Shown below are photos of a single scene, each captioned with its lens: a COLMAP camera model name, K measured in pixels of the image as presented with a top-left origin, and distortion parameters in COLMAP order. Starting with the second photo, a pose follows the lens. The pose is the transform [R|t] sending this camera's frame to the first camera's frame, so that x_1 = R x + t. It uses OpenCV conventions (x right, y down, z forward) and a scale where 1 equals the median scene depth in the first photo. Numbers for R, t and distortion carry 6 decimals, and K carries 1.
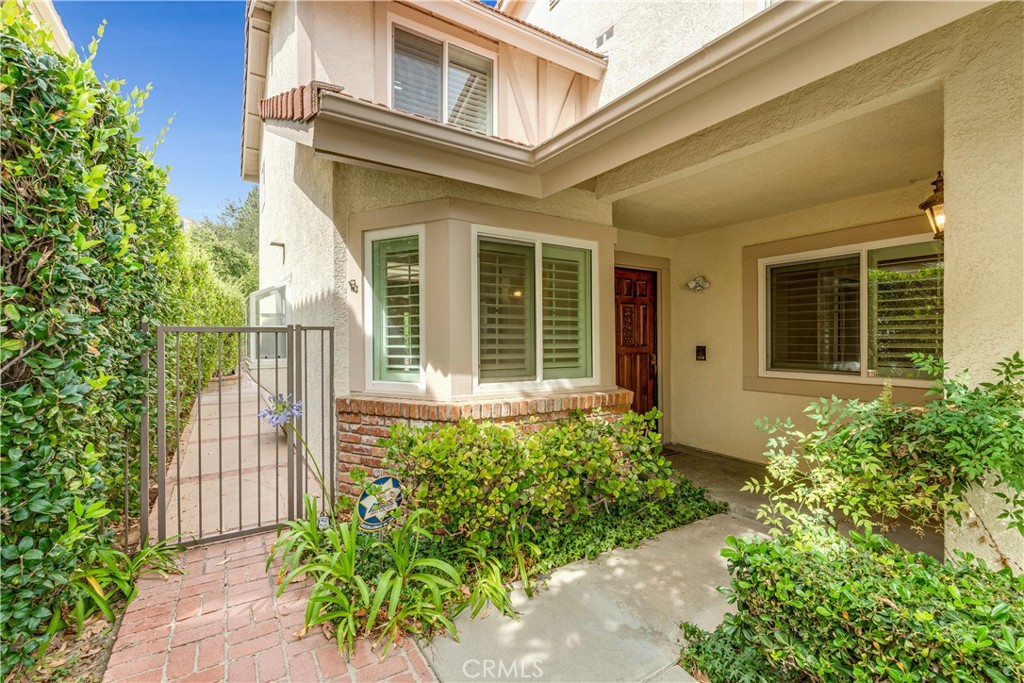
lens RADIAL K [[450.2, 0, 513.3], [0, 450.2, 339.2], [0, 0, 1]] dist [-0.004370, 0.000707]
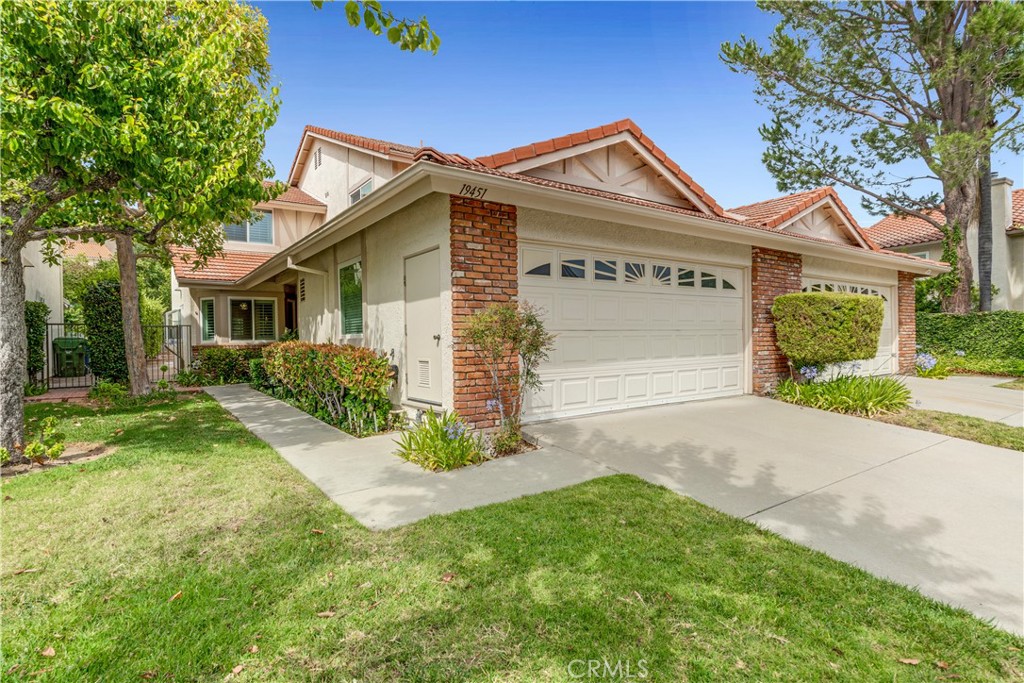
lens RADIAL K [[520.4, 0, 511.8], [0, 520.4, 341.3], [0, 0, 1]] dist [-0.000274, -0.000016]
pose [[0.998562, -0.016817, 0.050902, 1.840241], [0.016969, 0.999853, -0.002549, 0.148603], [-0.050852, 0.003409, 0.998700, -3.086419]]
